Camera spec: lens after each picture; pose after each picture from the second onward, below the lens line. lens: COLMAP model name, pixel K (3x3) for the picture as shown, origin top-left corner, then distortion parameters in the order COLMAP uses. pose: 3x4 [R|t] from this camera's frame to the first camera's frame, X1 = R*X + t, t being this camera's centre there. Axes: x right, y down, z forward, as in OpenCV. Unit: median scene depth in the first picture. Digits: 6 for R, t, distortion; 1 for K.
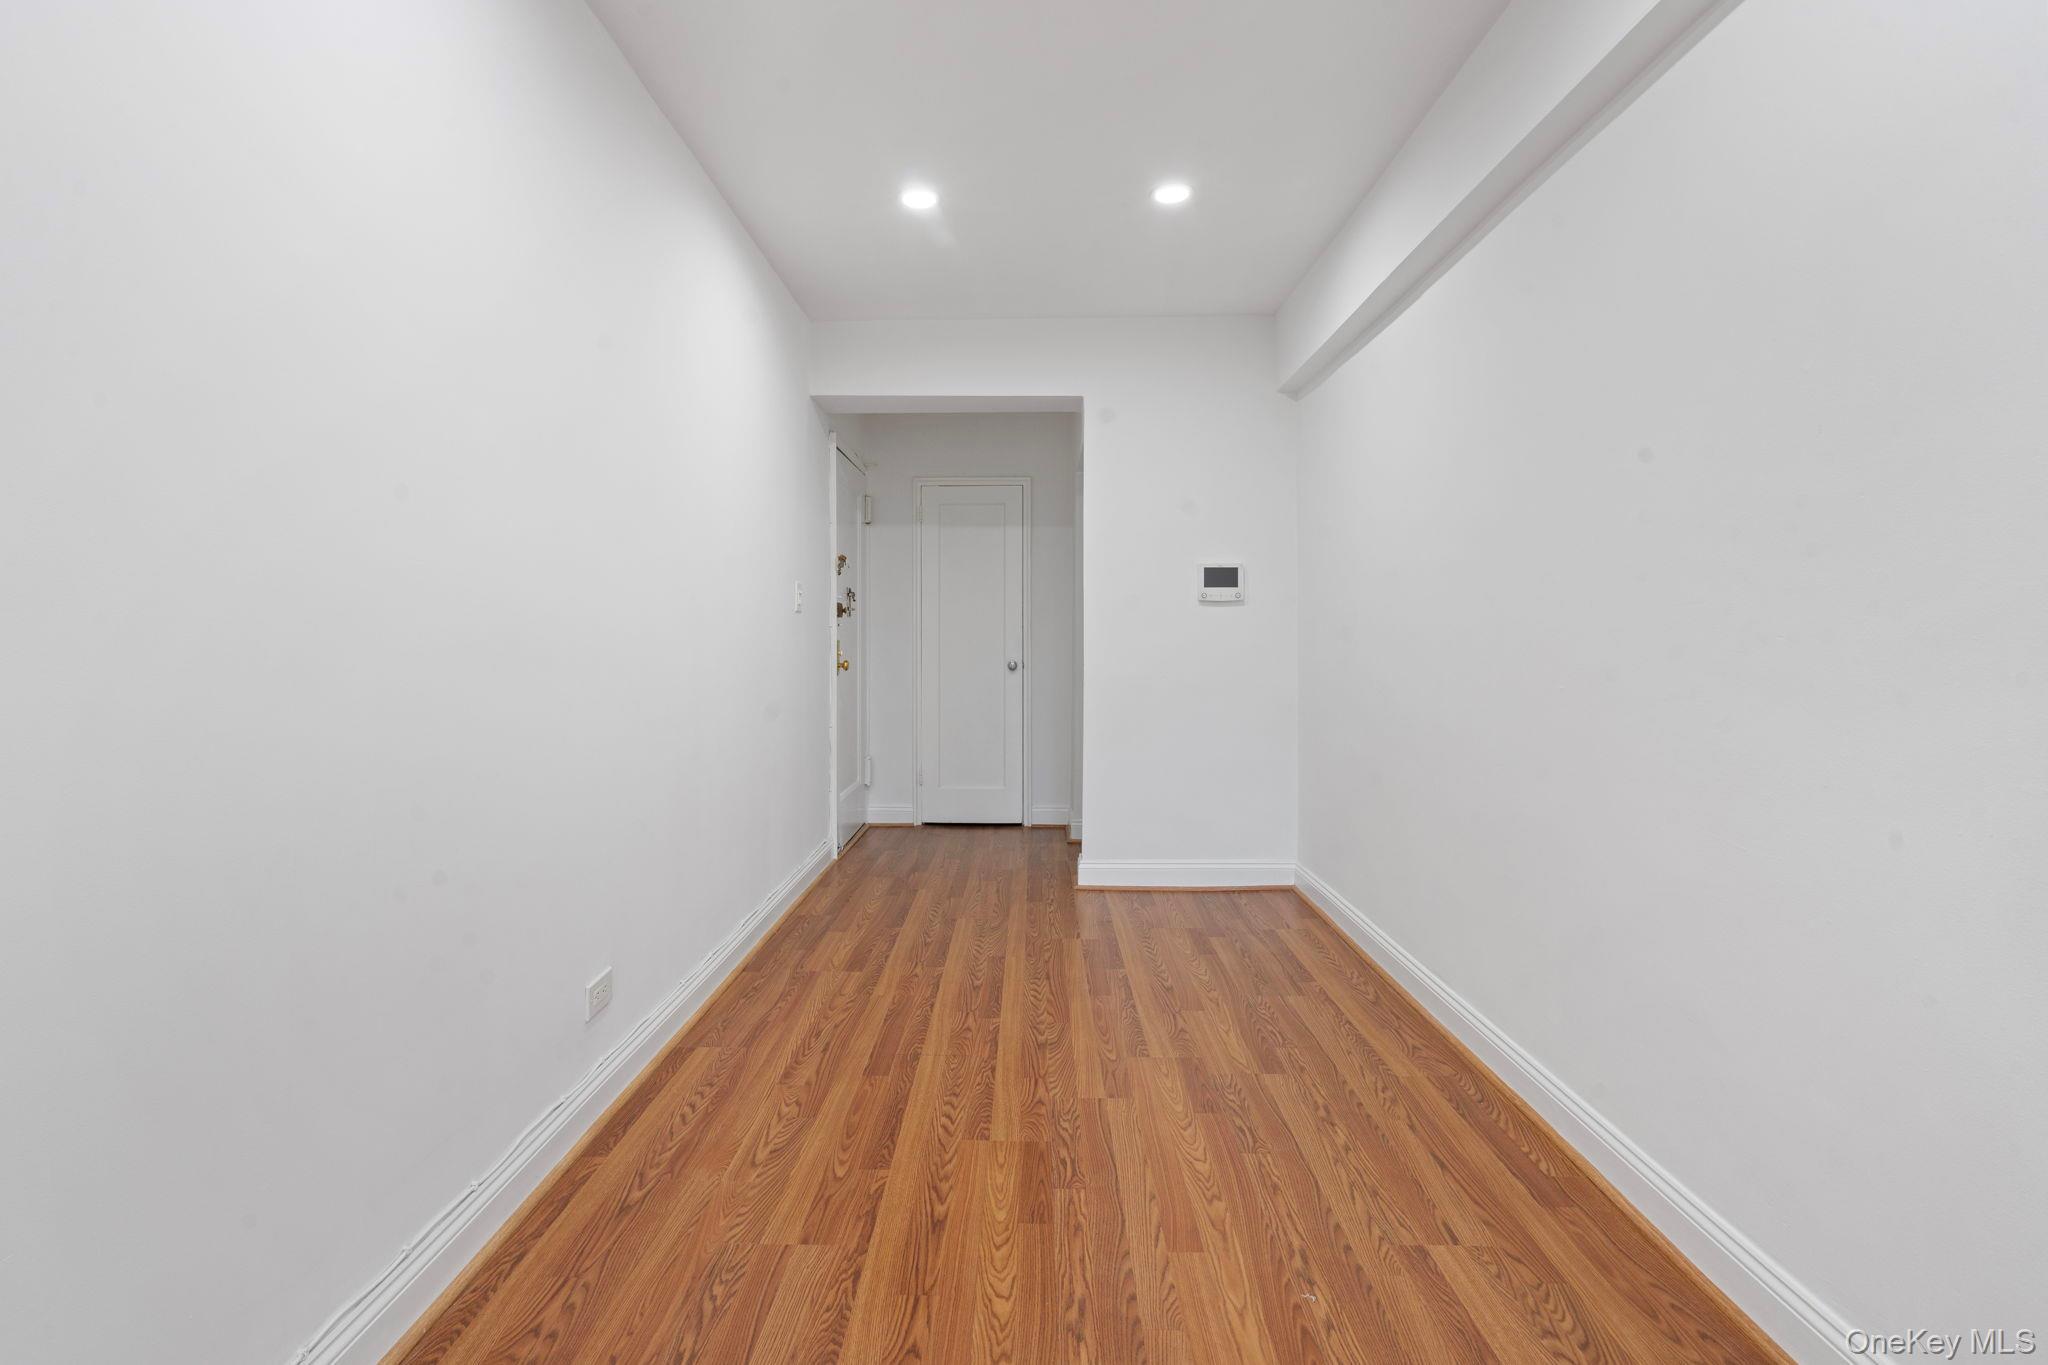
lens RADIAL K [[941.1, 0, 1008.8], [0, 941.1, 639.2], [0, 0, 1]] dist [-0.008715, 0.003215]
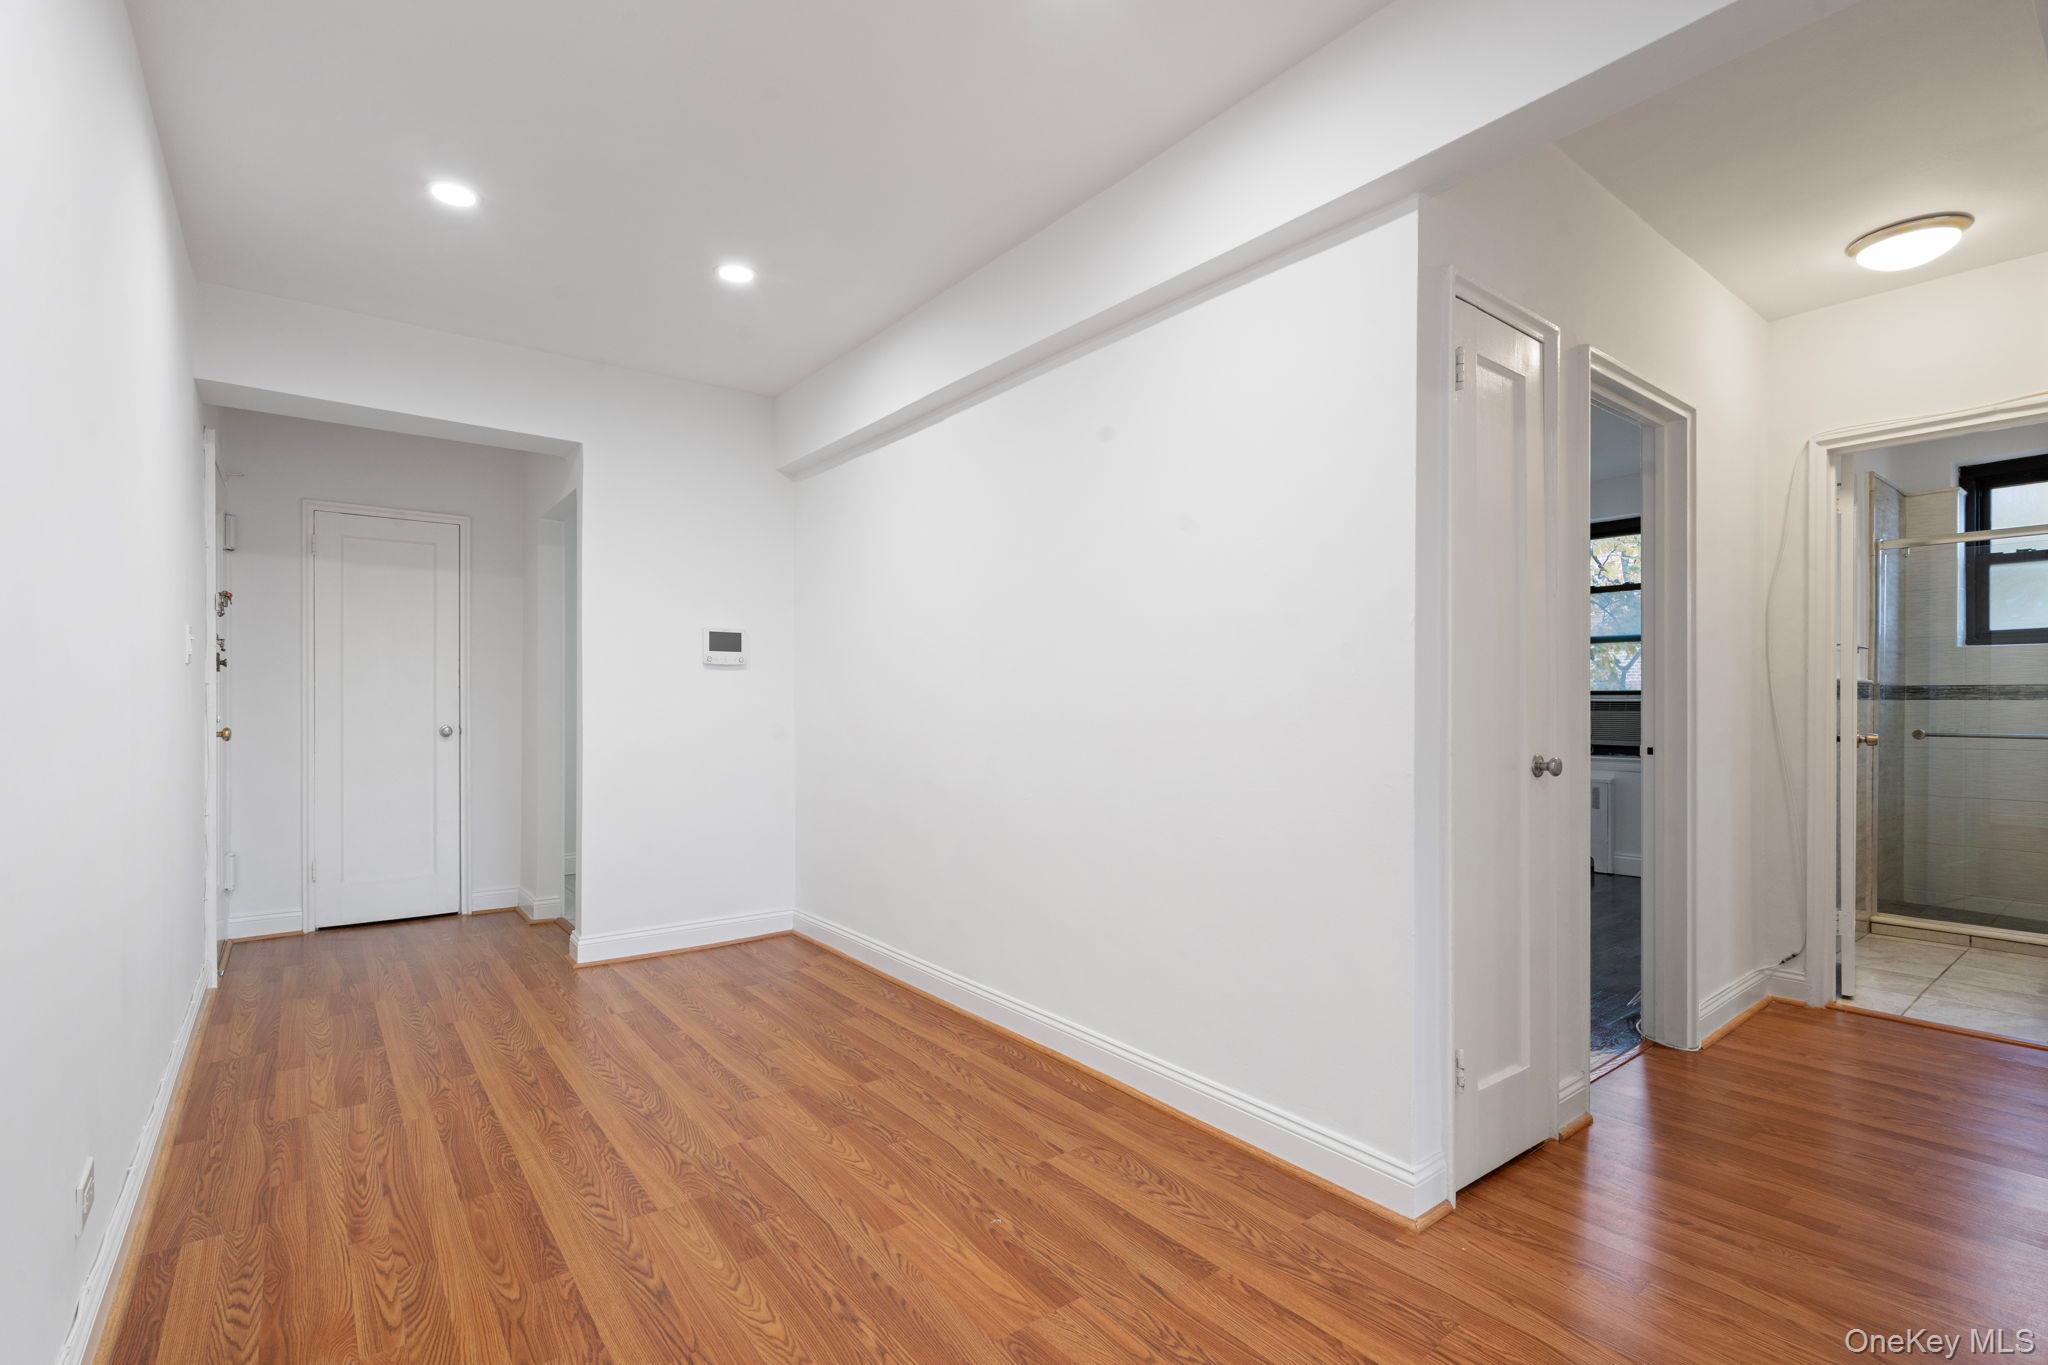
lens RADIAL K [[941.1, 0, 1015.5], [0, 941.1, 700.8], [0, 0, 1]] dist [-0.008715, 0.003215]
pose [[0.773543, 0.002974, 0.633737, -0.298205], [-0.003446, 0.999994, -0.000486, -0.002778], [-0.633735, -0.001808, 0.773549, -0.000818]]
